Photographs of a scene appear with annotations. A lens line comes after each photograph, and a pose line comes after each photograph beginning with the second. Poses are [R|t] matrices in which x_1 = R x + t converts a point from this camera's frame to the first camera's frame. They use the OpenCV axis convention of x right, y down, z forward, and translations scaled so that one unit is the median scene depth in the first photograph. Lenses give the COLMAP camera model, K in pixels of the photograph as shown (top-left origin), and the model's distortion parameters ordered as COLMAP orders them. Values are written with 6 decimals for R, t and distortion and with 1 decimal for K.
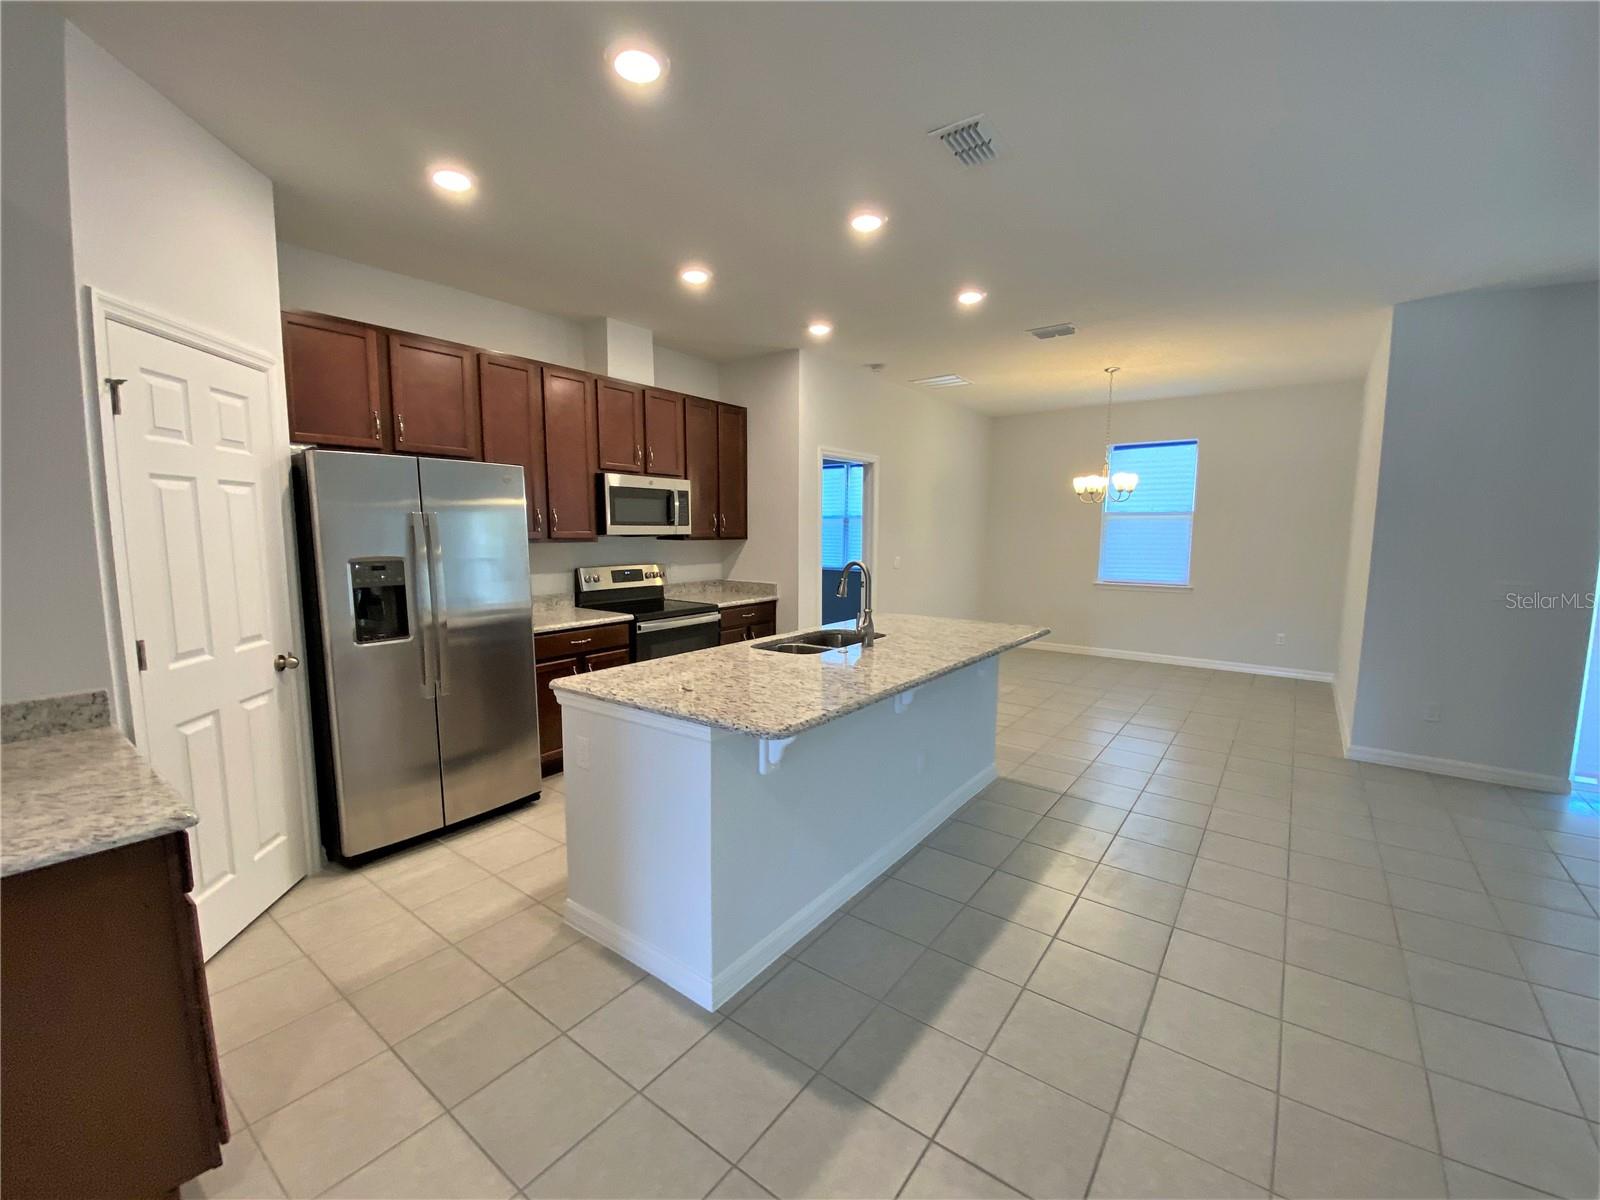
lens RADIAL K [[658.1, 0, 797.5], [0, 658.1, 602.4], [0, 0, 1]] dist [-0.018523, -0.002568]
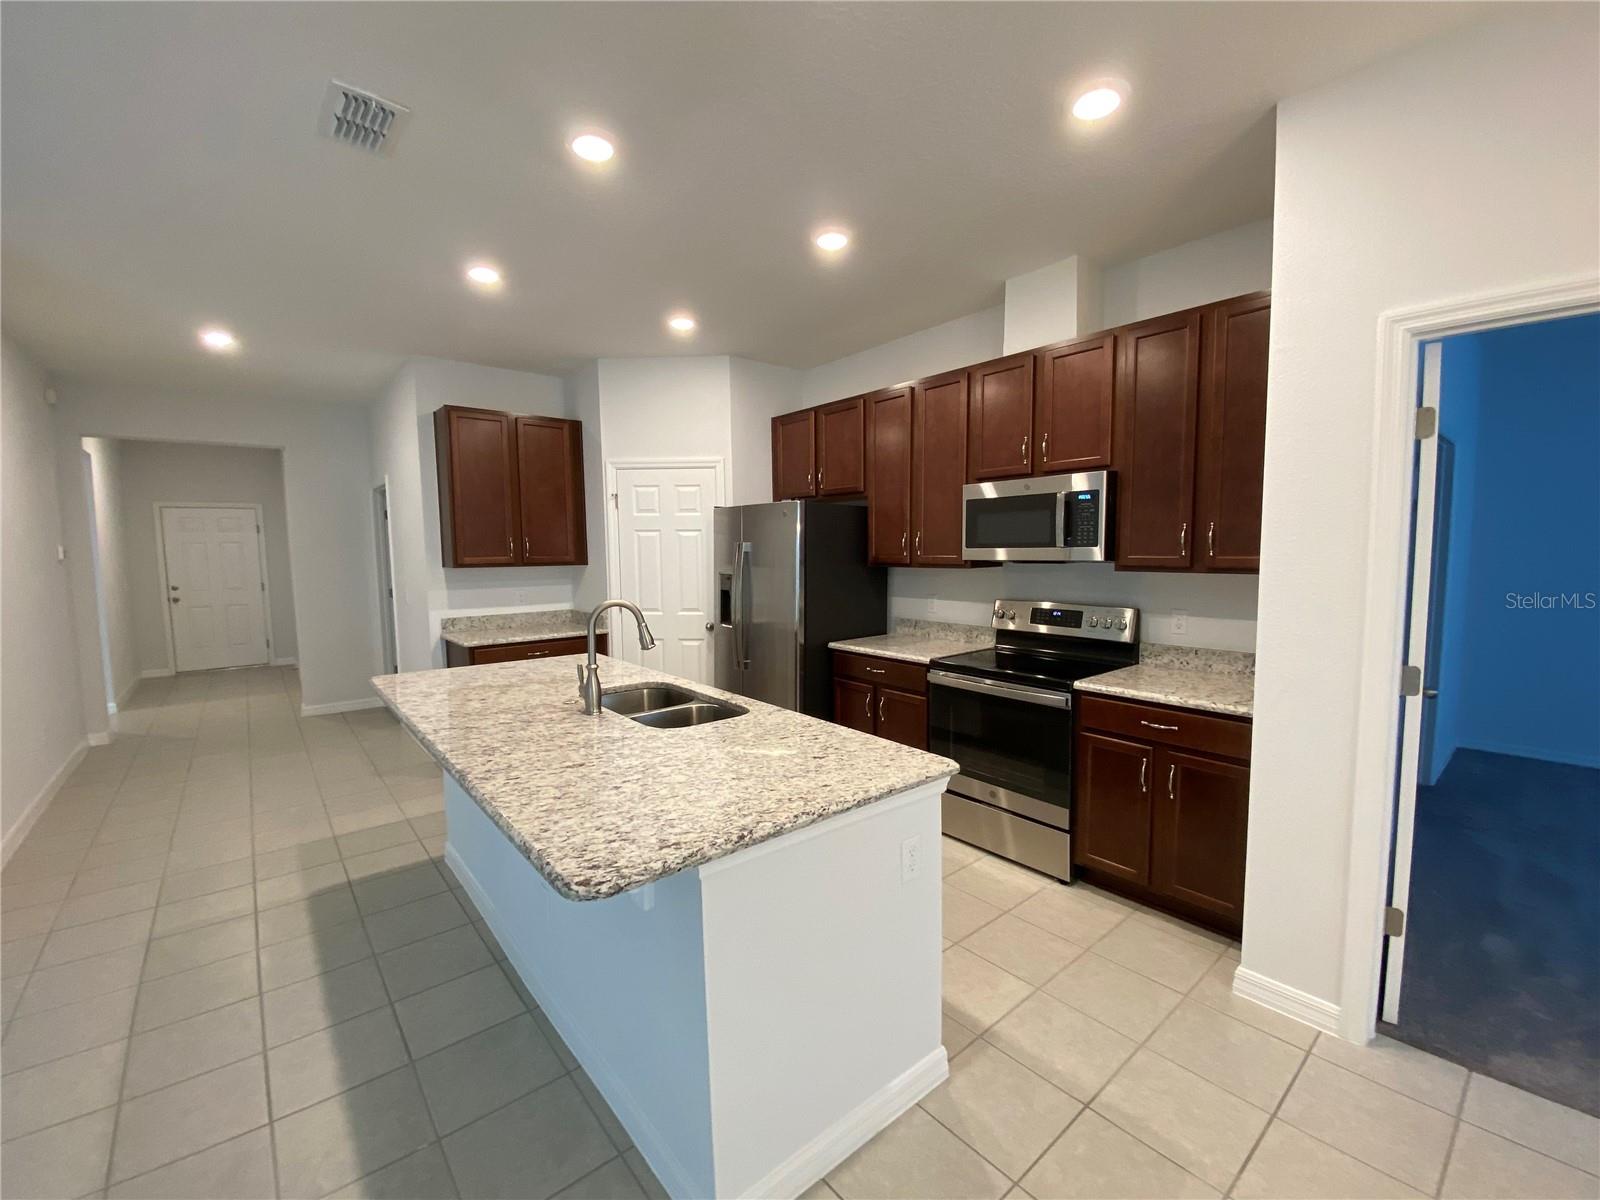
lens RADIAL K [[658.1, 0, 799.1], [0, 658.1, 598.0], [0, 0, 1]] dist [-0.018523, -0.002568]
pose [[-0.229647, 0.071574, -0.970639, 0.551624], [-0.102016, 0.990029, 0.097140, -0.114072], [0.967913, 0.121329, -0.220056, 0.987328]]
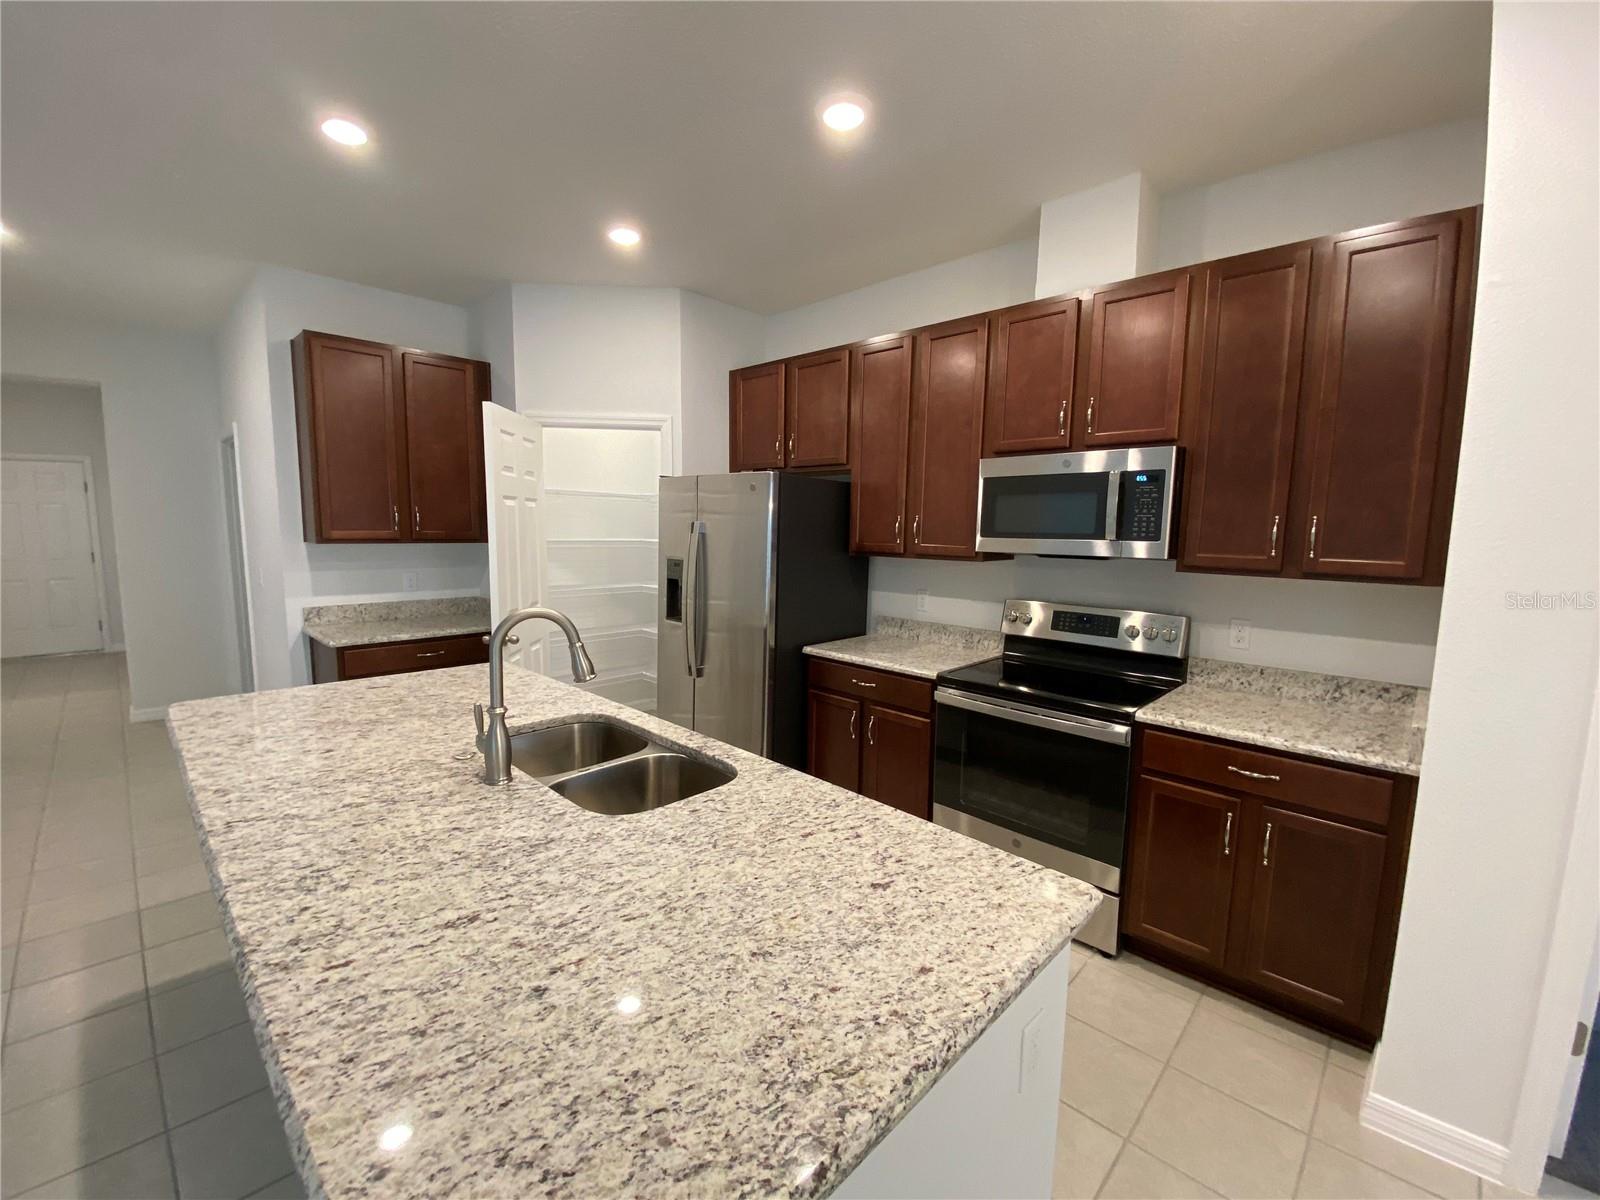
lens RADIAL K [[658.1, 0, 801.0], [0, 658.1, 599.3], [0, 0, 1]] dist [-0.018523, -0.002568]
pose [[-0.116720, 0.104466, -0.987655, 0.393574], [-0.130655, 0.984195, 0.119541, -0.110680], [0.984533, 0.142995, -0.101226, 0.898637]]
